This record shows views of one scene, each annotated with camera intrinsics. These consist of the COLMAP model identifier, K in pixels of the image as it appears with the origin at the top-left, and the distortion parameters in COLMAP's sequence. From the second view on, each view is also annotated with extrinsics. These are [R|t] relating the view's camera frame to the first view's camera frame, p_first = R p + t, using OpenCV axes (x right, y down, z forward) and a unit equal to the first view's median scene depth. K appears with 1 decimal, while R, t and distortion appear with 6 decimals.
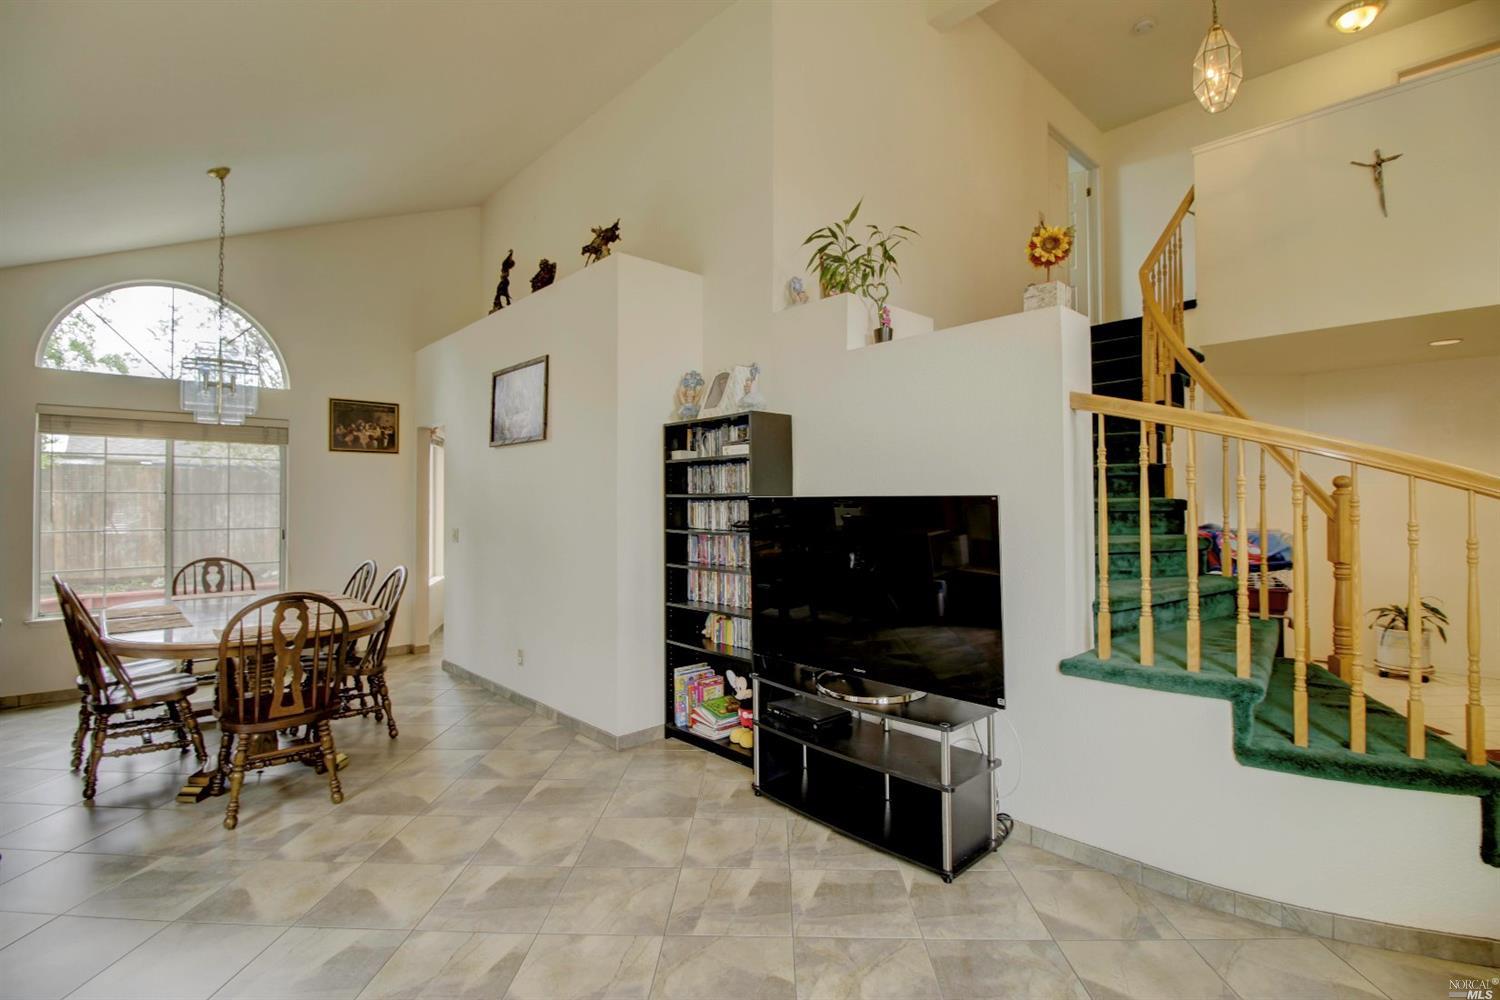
lens RADIAL K [[687.6, 0, 753.1], [0, 687.6, 492.7], [0, 0, 1]] dist [-0.008378, -0.008021]
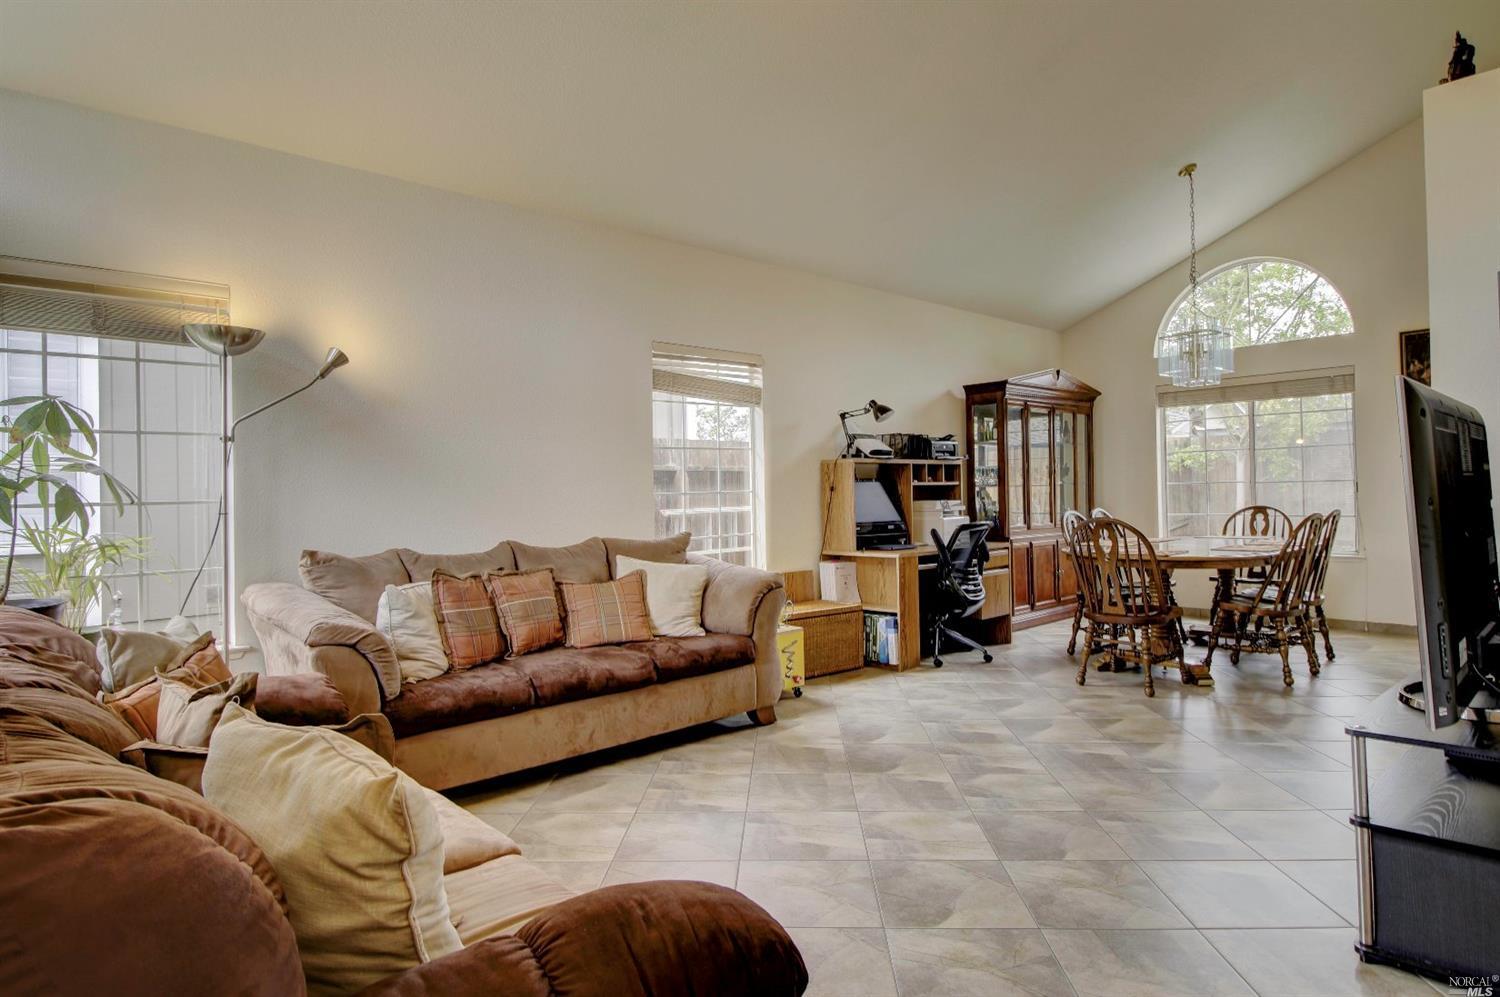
lens RADIAL K [[849.0, 0, 755.1], [0, 849.0, 498.3], [0, 0, 1]] dist [-0.000367, 0.000007]
pose [[-0.022635, 0.007121, -0.999718, 0.952416], [0.039174, 0.999213, 0.006231, 0.070468], [0.998976, -0.039022, -0.022896, 0.368876]]
